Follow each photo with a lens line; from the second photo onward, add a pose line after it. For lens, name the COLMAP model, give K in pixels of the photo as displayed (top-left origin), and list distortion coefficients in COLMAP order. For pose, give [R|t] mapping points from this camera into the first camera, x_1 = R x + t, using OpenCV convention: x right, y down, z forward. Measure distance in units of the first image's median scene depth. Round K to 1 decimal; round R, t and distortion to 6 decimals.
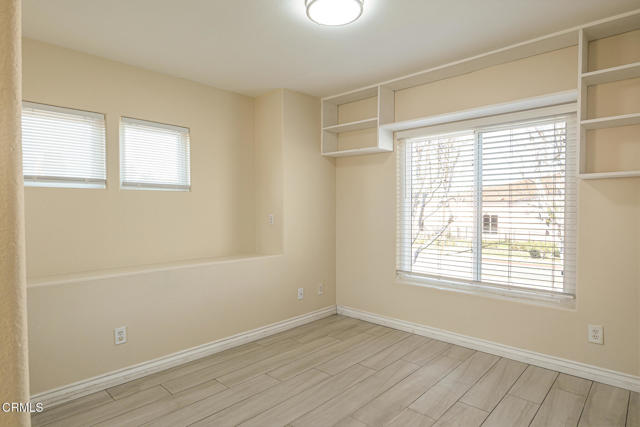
lens RADIAL K [[363.1, 0, 320.0], [0, 363.1, 213.5], [0, 0, 1]] dist [0.000510, -0.000036]
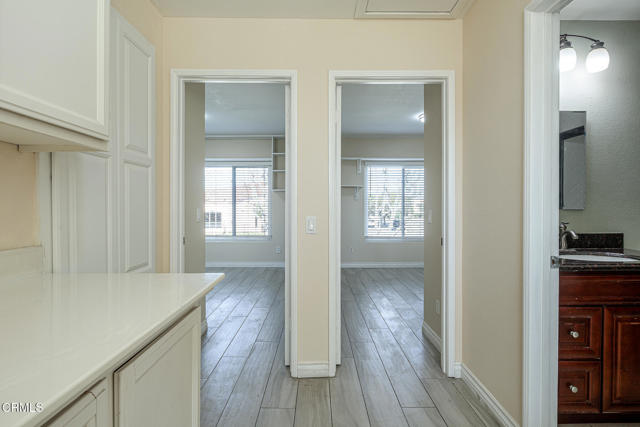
lens RADIAL K [[318.6, 0, 326.2], [0, 318.6, 207.3], [0, 0, 1]] dist [-0.017161, -0.000077]
pose [[0.710124, -0.004019, 0.704066, -0.684654], [0.014491, 0.999855, -0.008907, 0.064583], [-0.703928, 0.016528, 0.710079, -0.978075]]
